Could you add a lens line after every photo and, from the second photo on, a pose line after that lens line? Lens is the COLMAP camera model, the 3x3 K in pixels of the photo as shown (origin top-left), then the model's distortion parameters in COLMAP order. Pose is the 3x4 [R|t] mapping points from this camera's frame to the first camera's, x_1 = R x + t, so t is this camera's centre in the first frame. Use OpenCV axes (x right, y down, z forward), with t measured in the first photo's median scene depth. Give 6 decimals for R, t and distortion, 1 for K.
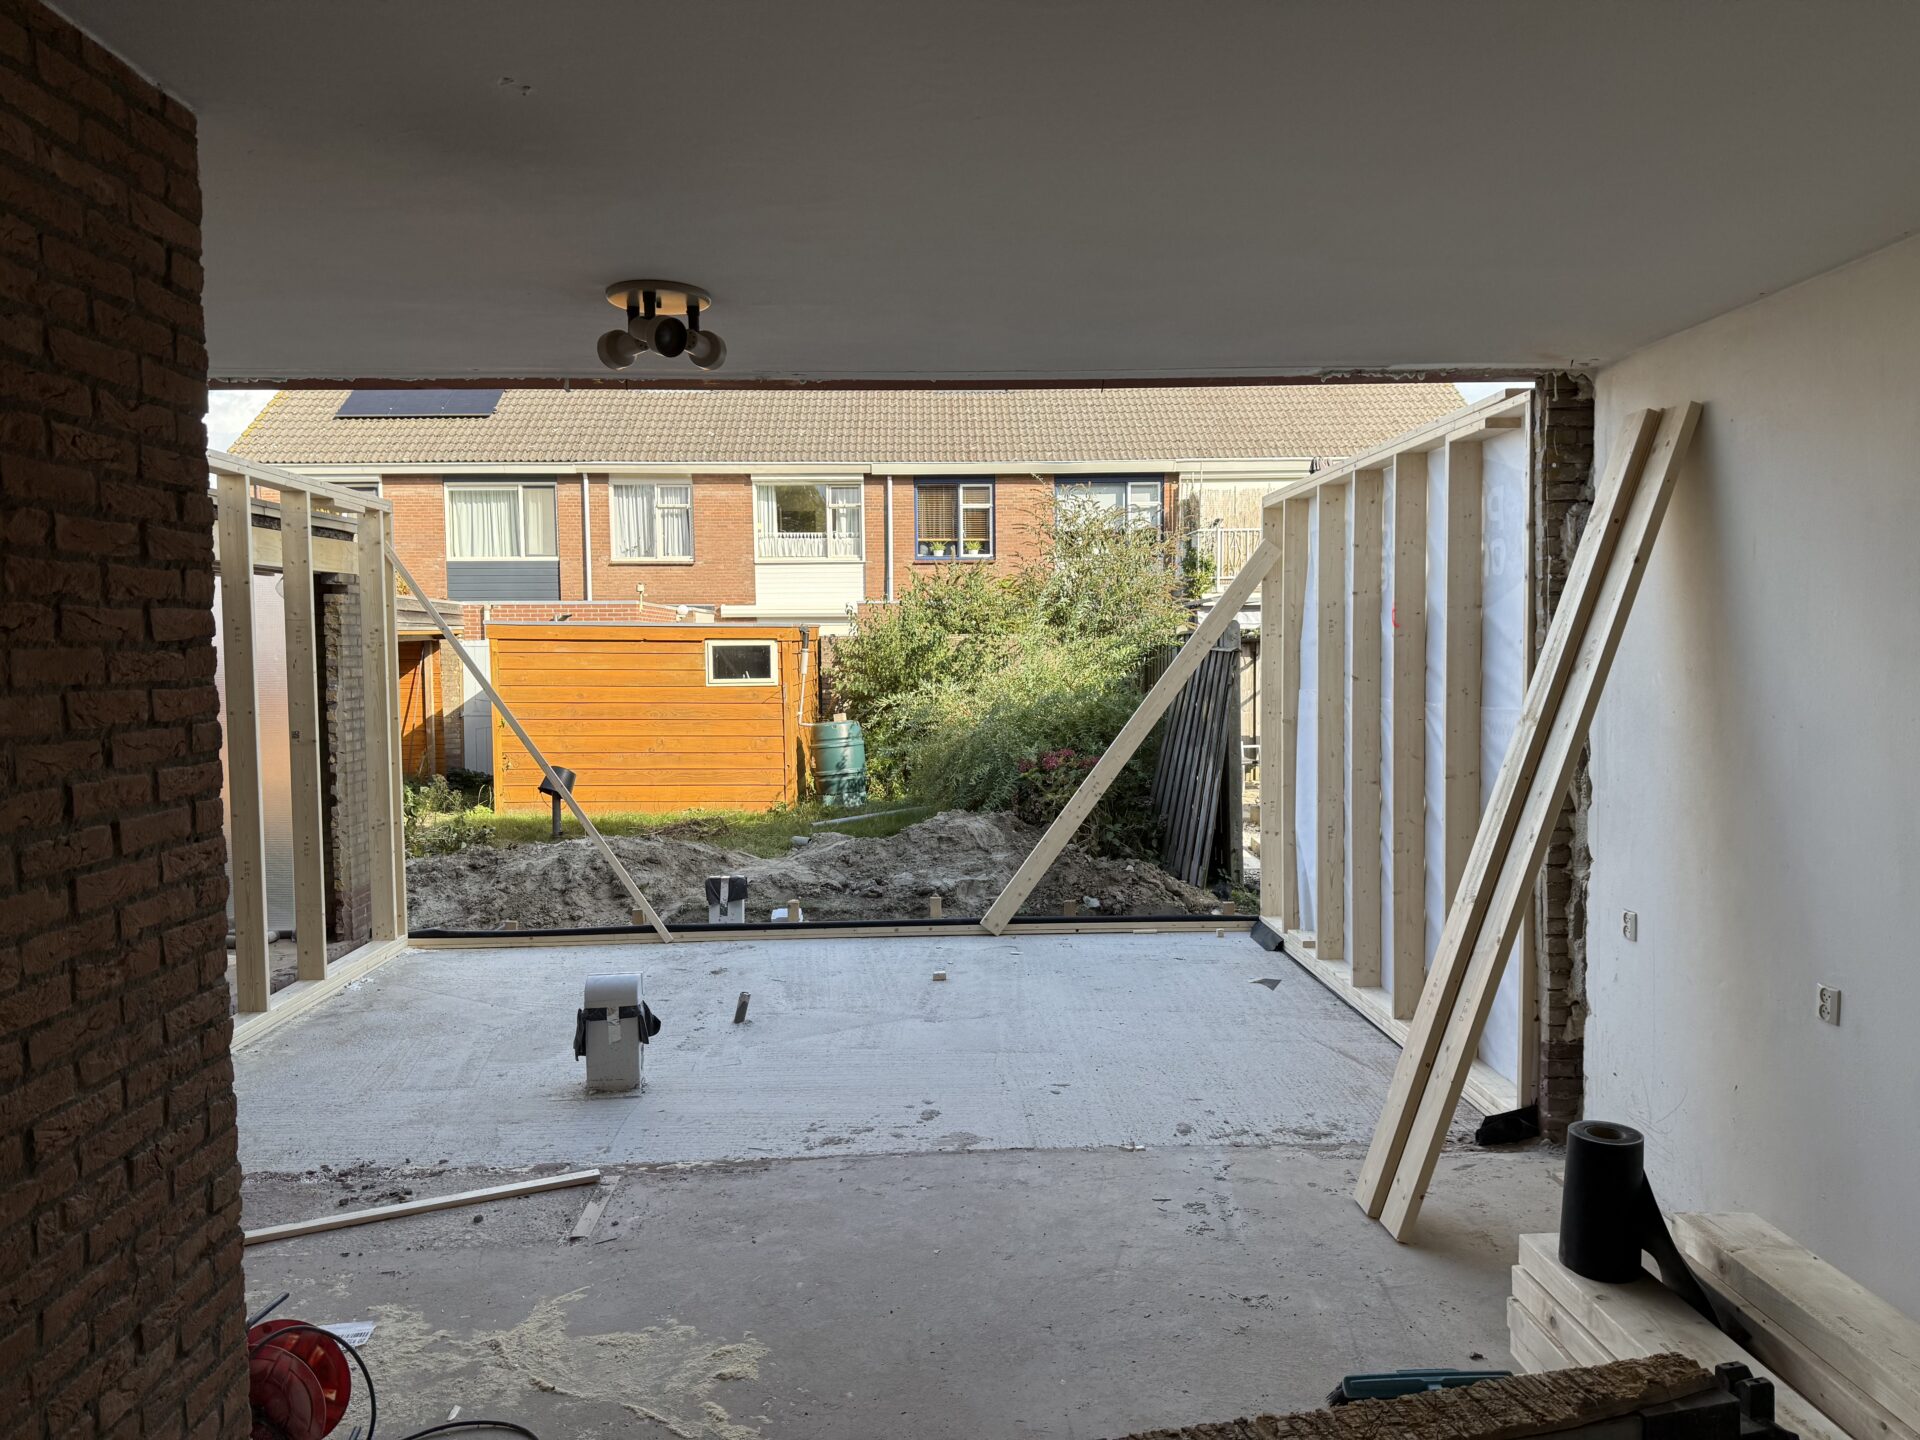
lens RADIAL K [[1352.9, 0, 960.0], [0, 1352.9, 720.0], [0, 0, 1]] dist [0.107116, -0.116407]
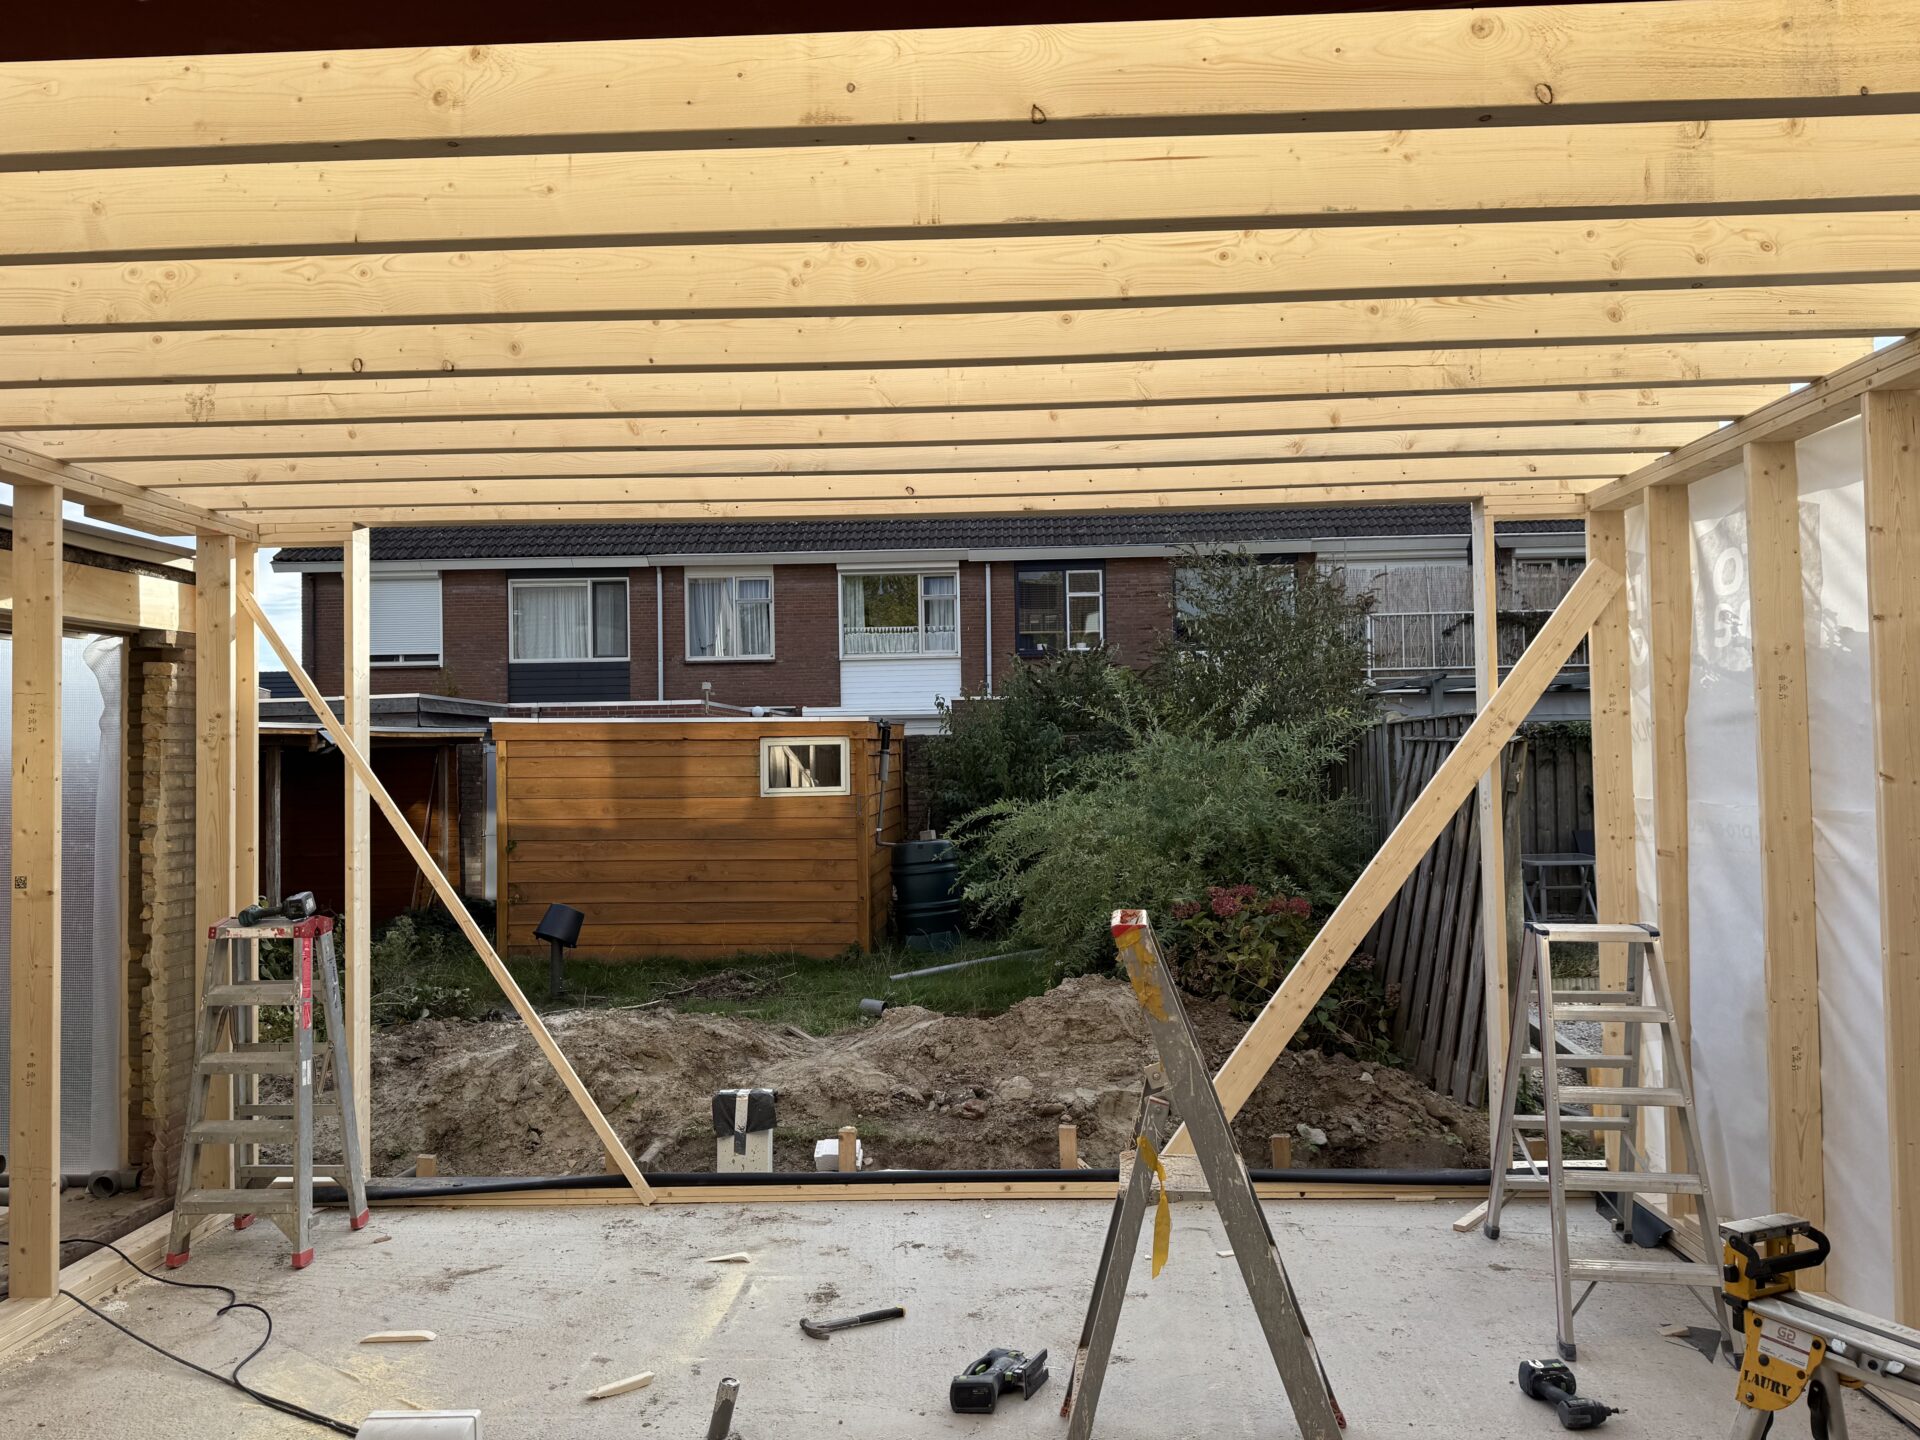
lens RADIAL K [[1352.9, 0, 960.0], [0, 1352.9, 720.0], [0, 0, 1]] dist [0.107116, -0.116407]
pose [[0.997430, -0.008044, -0.071194, -0.021354], [0.002239, 0.996692, -0.081245, -0.008191], [0.071612, 0.080877, 0.994148, 0.340934]]
